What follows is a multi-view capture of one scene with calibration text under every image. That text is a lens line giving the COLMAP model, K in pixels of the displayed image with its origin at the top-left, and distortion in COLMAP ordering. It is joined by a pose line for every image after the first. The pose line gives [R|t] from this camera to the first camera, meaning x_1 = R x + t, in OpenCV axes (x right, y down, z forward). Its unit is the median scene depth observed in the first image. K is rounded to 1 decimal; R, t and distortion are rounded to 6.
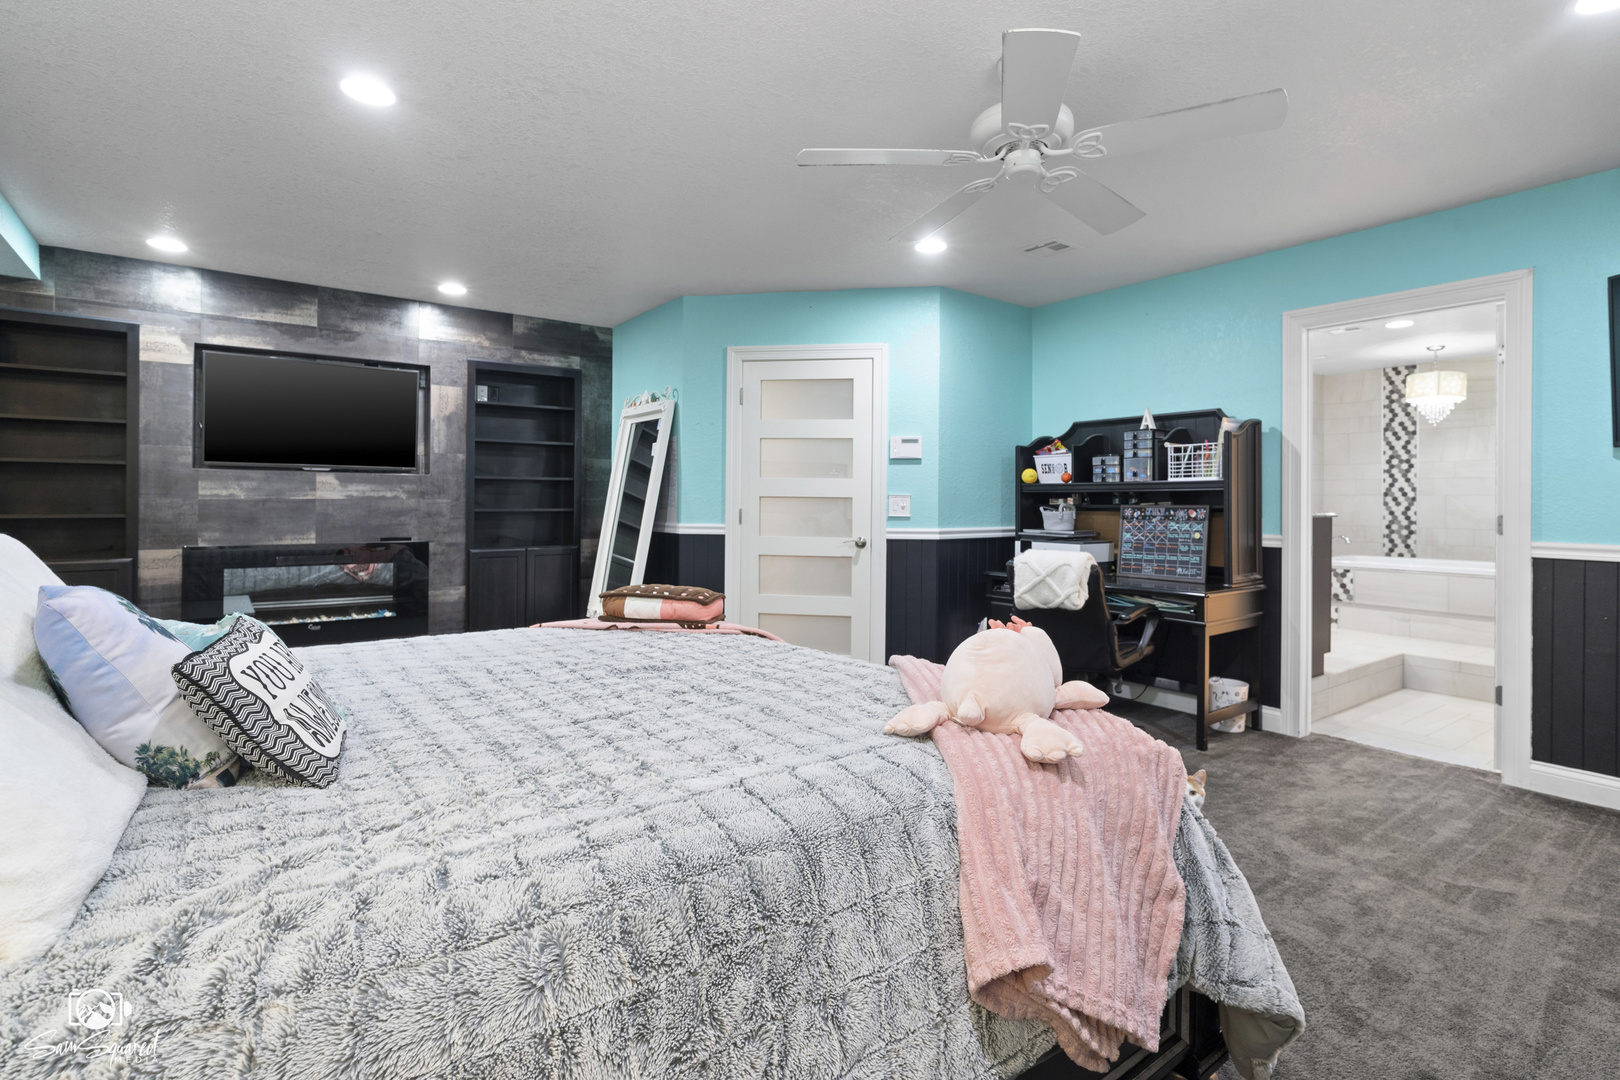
lens RADIAL K [[764.4, 0, 829.7], [0, 764.4, 494.4], [0, 0, 1]] dist [-0.005914, 0.001218]
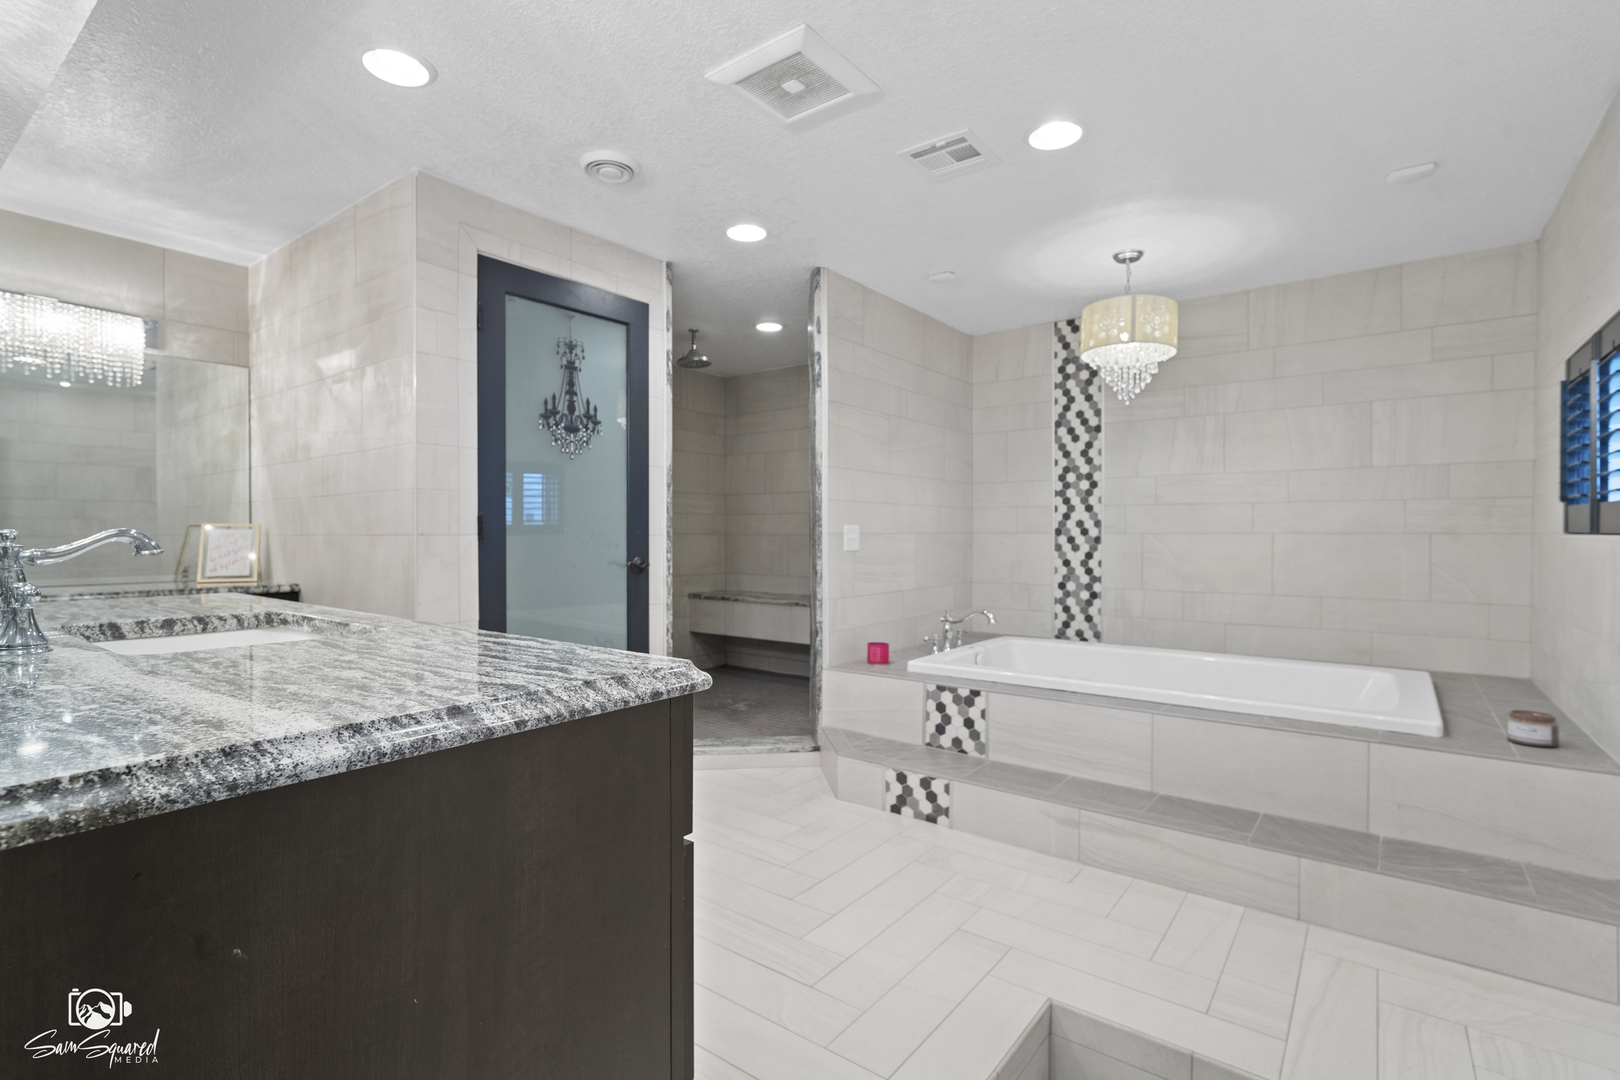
lens RADIAL K [[764.4, 0, 807.8], [0, 764.4, 535.6], [0, 0, 1]] dist [-0.005914, 0.001218]
pose [[0.962661, -0.012969, 0.270398, 0.381332], [0.008269, 0.999794, 0.018516, -0.010014], [-0.270583, -0.015588, 0.962571, 0.479584]]
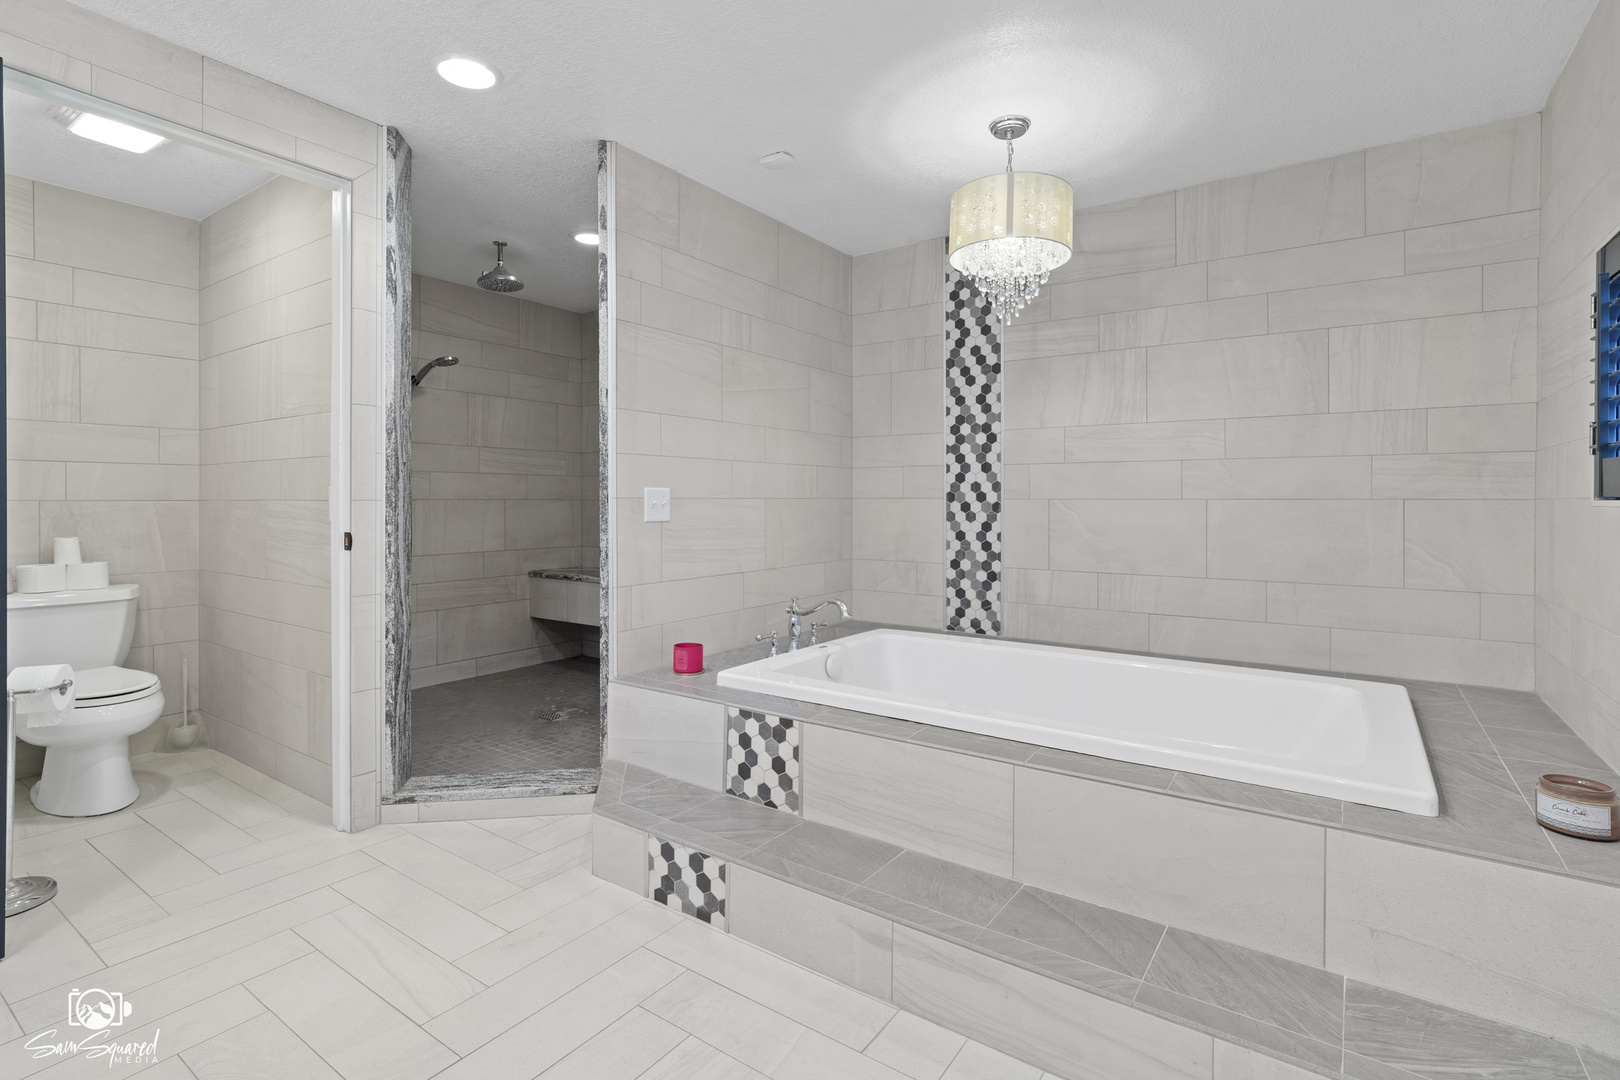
lens RADIAL K [[764.4, 0, 812.2], [0, 764.4, 495.3], [0, 0, 1]] dist [-0.005914, 0.001218]
pose [[0.951202, -0.008792, 0.308443, 0.502813], [0.006037, 0.999933, 0.009887, -0.006578], [-0.308509, -0.007542, 0.951191, 0.573093]]
